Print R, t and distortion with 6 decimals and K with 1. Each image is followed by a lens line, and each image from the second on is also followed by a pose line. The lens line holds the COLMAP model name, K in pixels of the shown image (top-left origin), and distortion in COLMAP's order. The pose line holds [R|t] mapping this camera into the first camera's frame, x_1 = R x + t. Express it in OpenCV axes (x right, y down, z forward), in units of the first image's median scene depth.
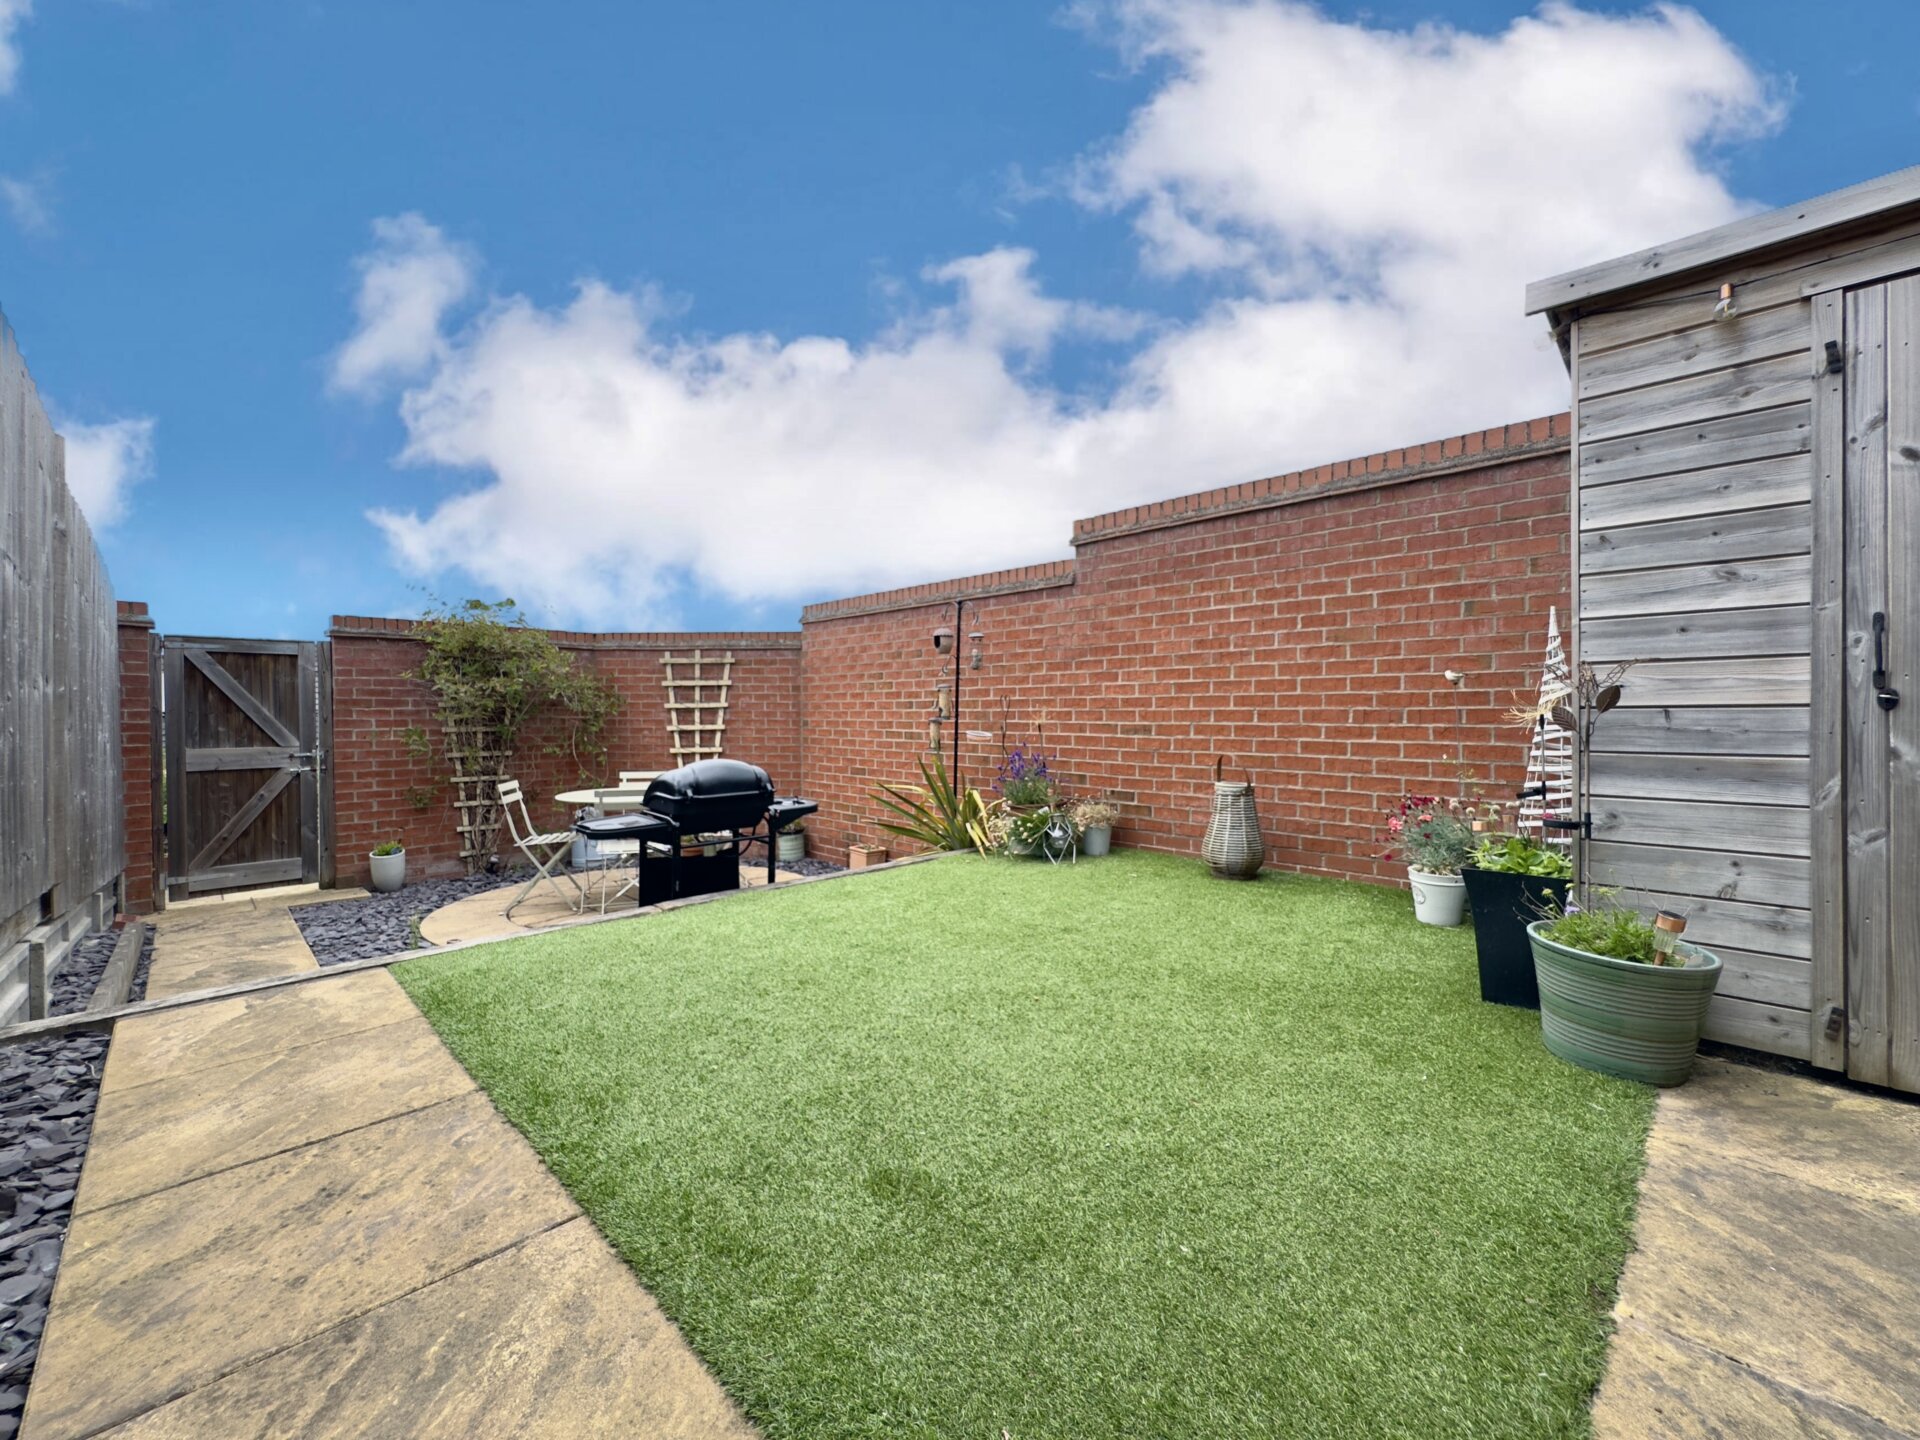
lens RADIAL K [[767.0, 0, 959.3], [0, 767.0, 719.1], [0, 0, 1]] dist [-0.004009, 0.000640]
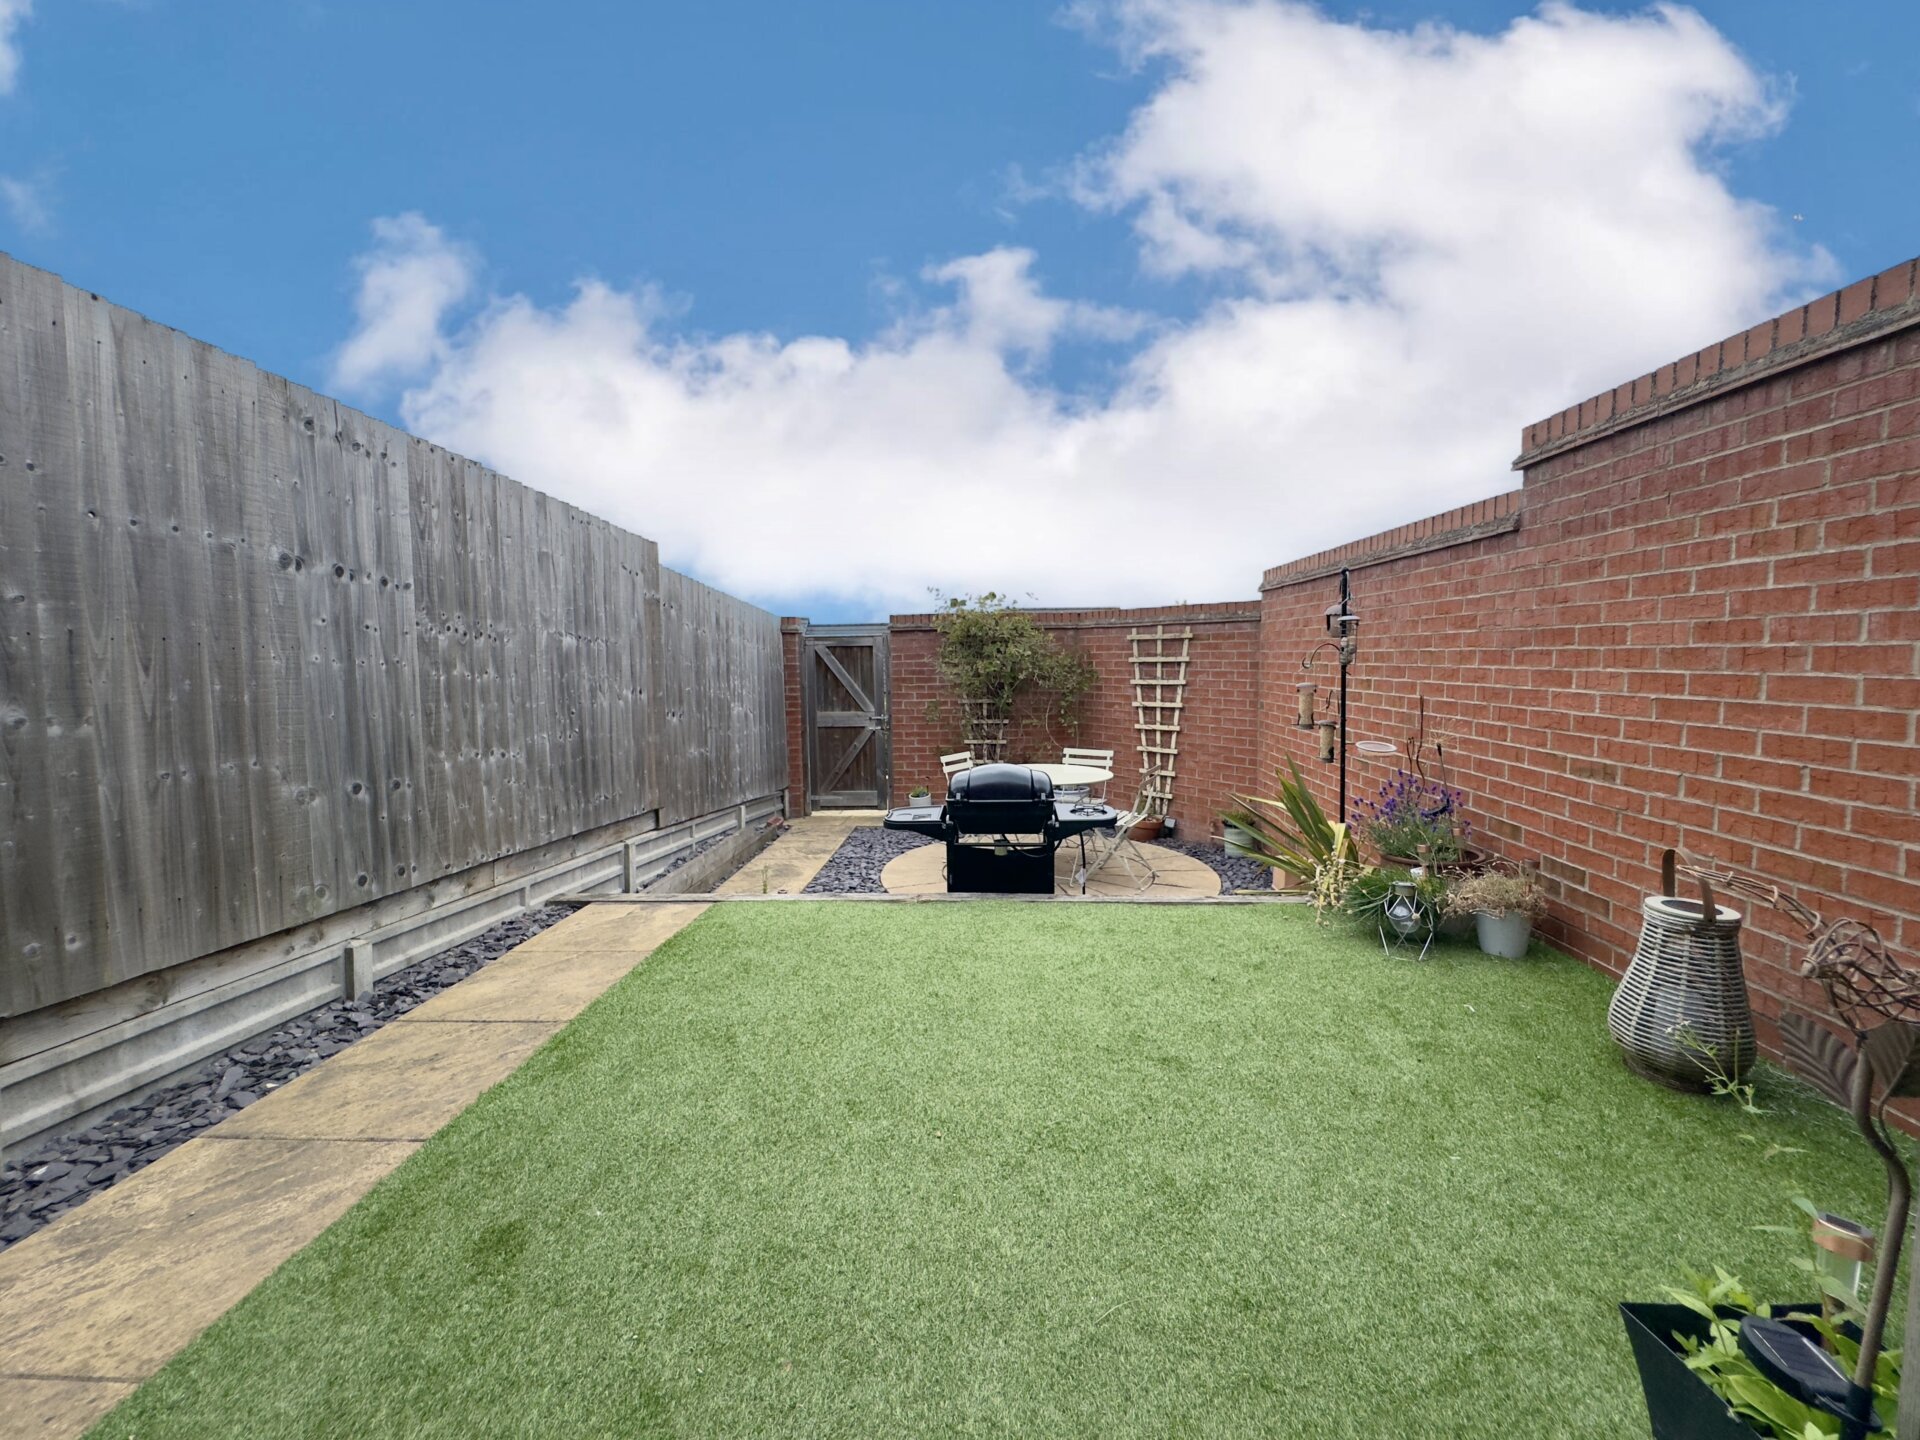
lens RADIAL K [[767.0, 0, 959.0], [0, 767.0, 719.2], [0, 0, 1]] dist [-0.004009, 0.000640]
pose [[0.668539, 0.056785, -0.741506, 0.267215], [0.001745, 0.996958, 0.077921, -0.057690], [0.743675, -0.053387, 0.666406, 0.182527]]
